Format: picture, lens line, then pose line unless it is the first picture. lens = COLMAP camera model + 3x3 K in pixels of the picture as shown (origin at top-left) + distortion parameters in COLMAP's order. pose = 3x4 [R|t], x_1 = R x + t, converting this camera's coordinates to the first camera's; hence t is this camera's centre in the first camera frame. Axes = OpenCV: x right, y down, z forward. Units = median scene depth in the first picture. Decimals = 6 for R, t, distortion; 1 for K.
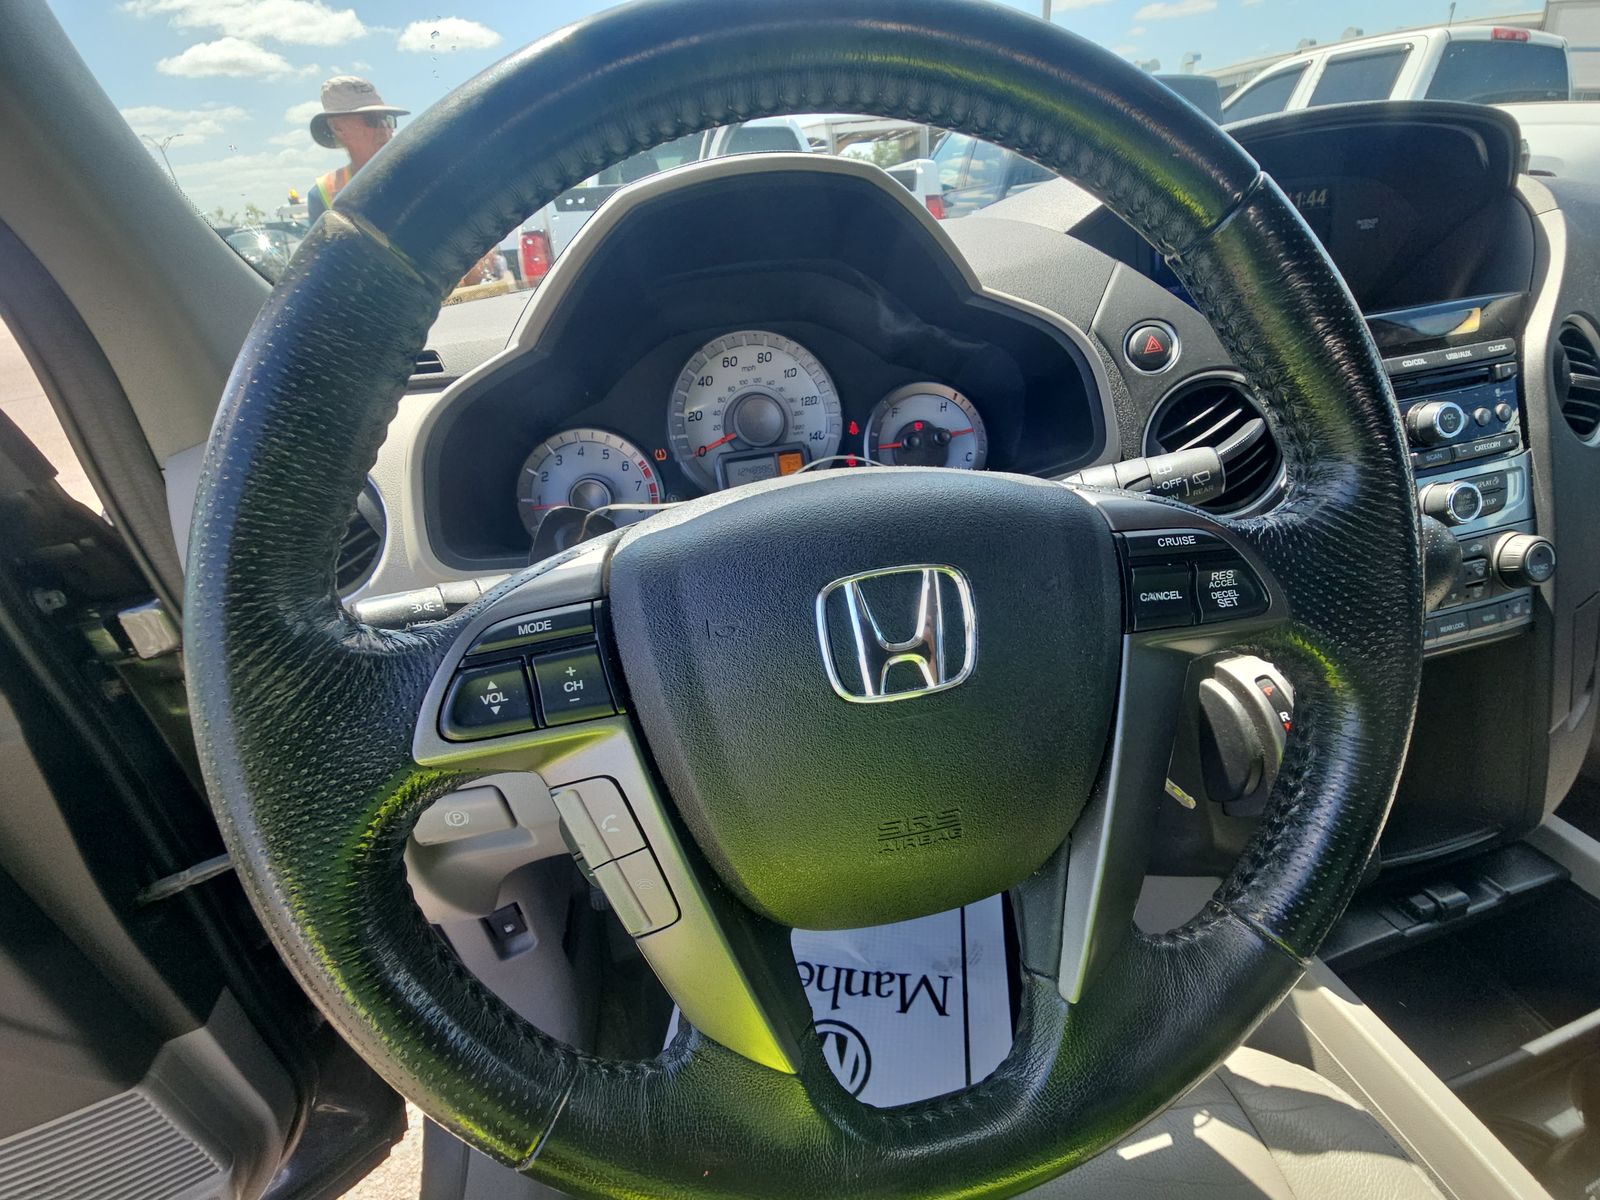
lens RADIAL K [[673.5, 0, 798.8], [0, 673.5, 606.3], [0, 0, 1]] dist [0.003989, -0.000400]
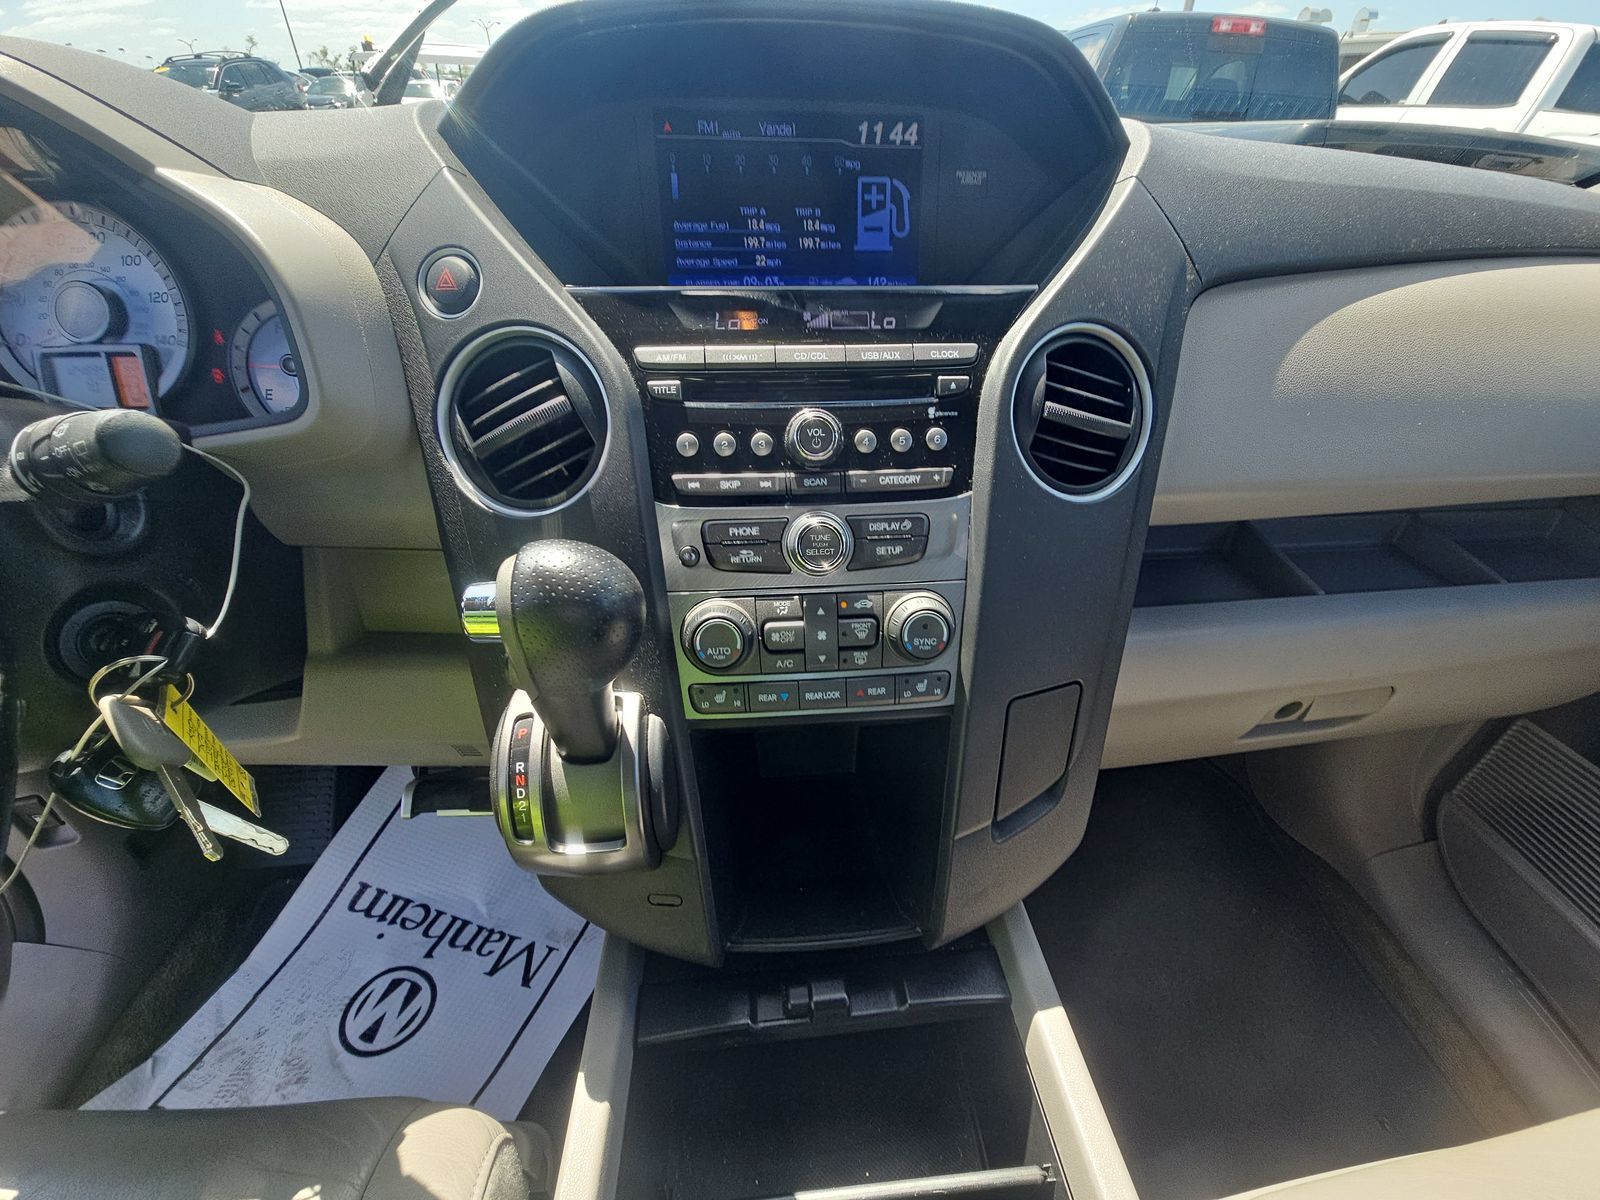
lens RADIAL K [[673.5, 0, 797.5], [0, 673.5, 594.2], [0, 0, 1]] dist [0.003989, -0.000400]
pose [[0.984017, 0.168459, -0.057718, 0.907388], [-0.163082, 0.982697, 0.087815, -0.144726], [0.071512, -0.076999, 0.994463, 0.191874]]
